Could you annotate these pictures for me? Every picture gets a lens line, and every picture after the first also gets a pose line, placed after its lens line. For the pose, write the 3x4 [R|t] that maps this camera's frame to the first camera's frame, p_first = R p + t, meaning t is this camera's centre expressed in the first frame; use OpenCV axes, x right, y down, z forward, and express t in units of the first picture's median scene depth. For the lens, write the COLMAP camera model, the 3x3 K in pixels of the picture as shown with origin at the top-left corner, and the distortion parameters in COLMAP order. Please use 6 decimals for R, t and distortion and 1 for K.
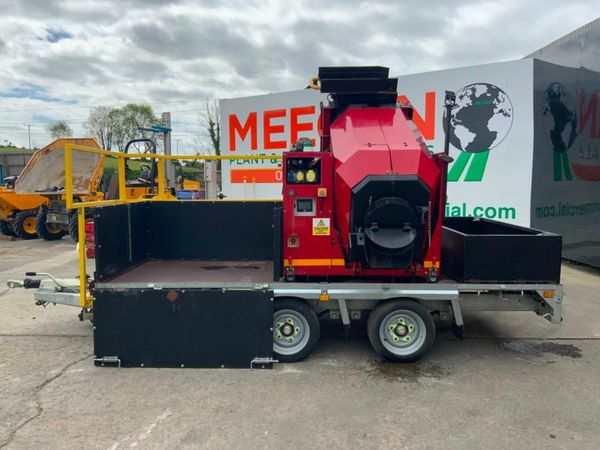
lens RADIAL K [[494.9, 0, 300.0], [0, 494.9, 225.0], [0, 0, 1]] dist [0.093370, -0.186709]
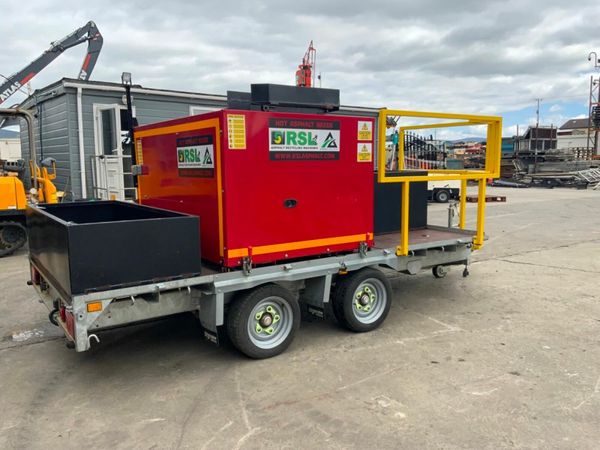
lens RADIAL K [[494.9, 0, 300.0], [0, 494.9, 225.0], [0, 0, 1]] dist [0.093370, -0.186709]
pose [[-0.817637, 0.080923, -0.570019, 0.631568], [-0.042015, 0.979046, 0.199257, -0.168227], [0.574199, 0.186869, -0.797104, 2.120489]]
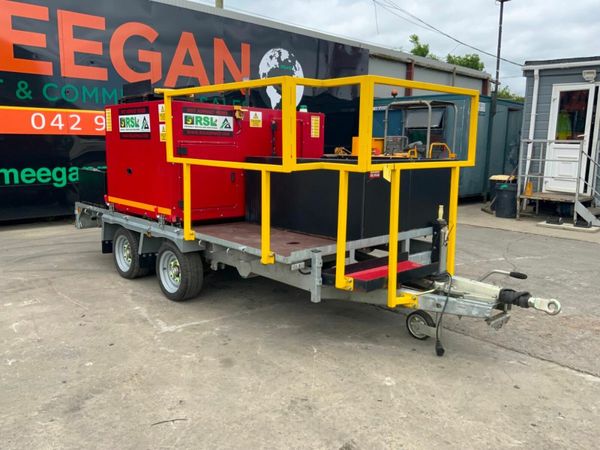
lens RADIAL K [[498.1, 0, 300.0], [0, 498.1, 225.0], [0, 0, 1]] dist [0.067514, -0.136177]
pose [[-0.687124, -0.124772, 0.715746, -0.952126], [0.048609, 0.975041, 0.216639, -0.145406], [-0.724912, 0.183649, -0.663910, 1.933954]]
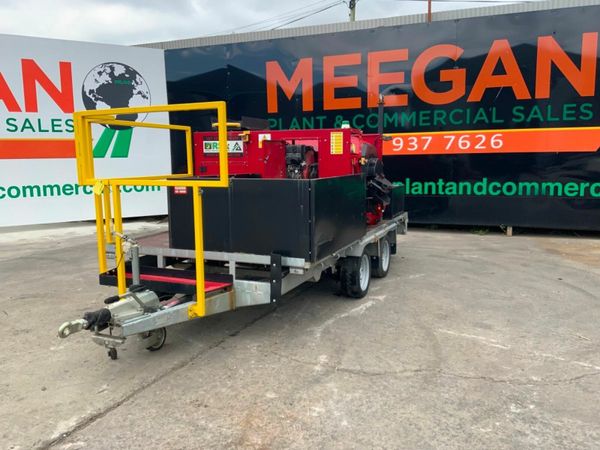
lens RADIAL K [[494.9, 0, 300.0], [0, 494.9, 225.0], [0, 0, 1]] dist [0.093370, -0.186709]
pose [[0.382649, -0.124920, 0.915410, -1.195547], [0.089295, 0.991179, 0.097934, -0.041343], [-0.919569, 0.044267, 0.390428, 0.634171]]
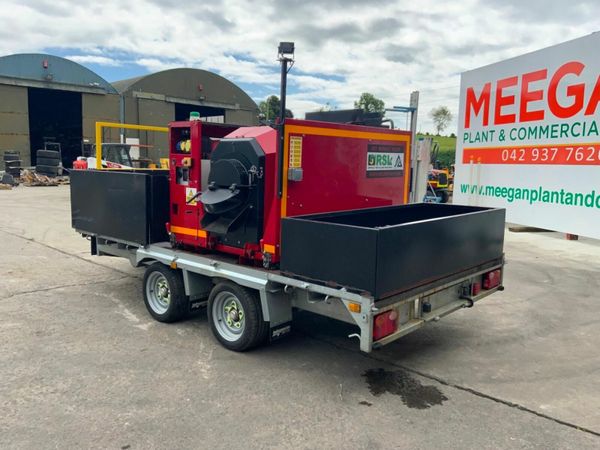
lens RADIAL K [[494.9, 0, 300.0], [0, 494.9, 225.0], [0, 0, 1]] dist [0.093370, -0.186709]
pose [[0.746060, 0.102716, -0.657909, 0.865261], [-0.081140, 0.994692, 0.063284, -0.020527], [0.660916, 0.006168, 0.750434, 0.385841]]
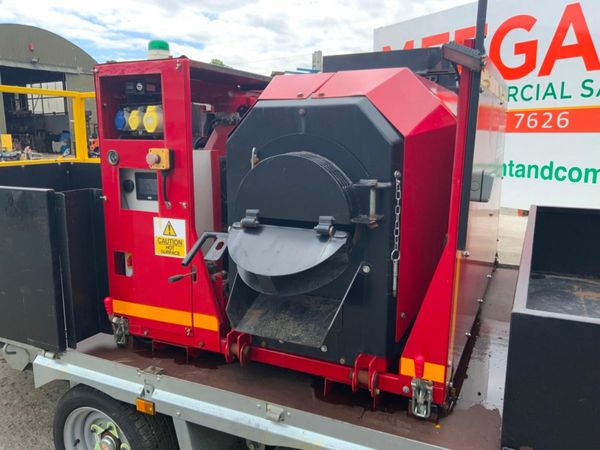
lens RADIAL K [[498.1, 0, 300.0], [0, 498.1, 225.0], [0, 0, 1]] dist [0.067514, -0.136177]
pose [[0.905689, 0.076964, -0.416898, 0.324195], [-0.036215, 0.993834, 0.104799, -0.057155], [0.422393, -0.079817, 0.902892, 0.645750]]
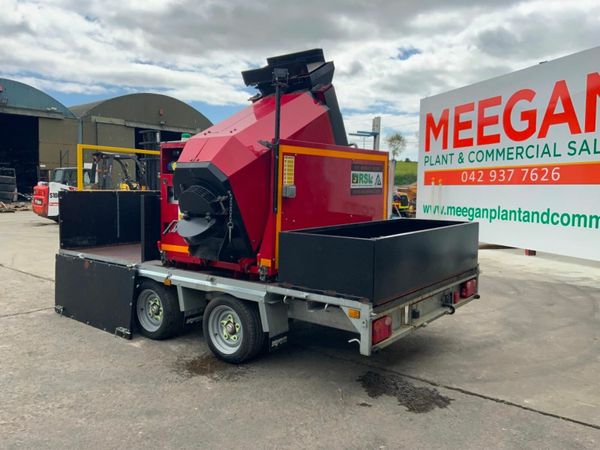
lens RADIAL K [[494.9, 0, 300.0], [0, 494.9, 225.0], [0, 0, 1]] dist [0.093370, -0.186709]
pose [[0.798109, 0.059697, -0.599549, 0.849300], [-0.067825, 0.997656, 0.009048, -0.001104], [0.598684, 0.033443, 0.800287, 0.311857]]
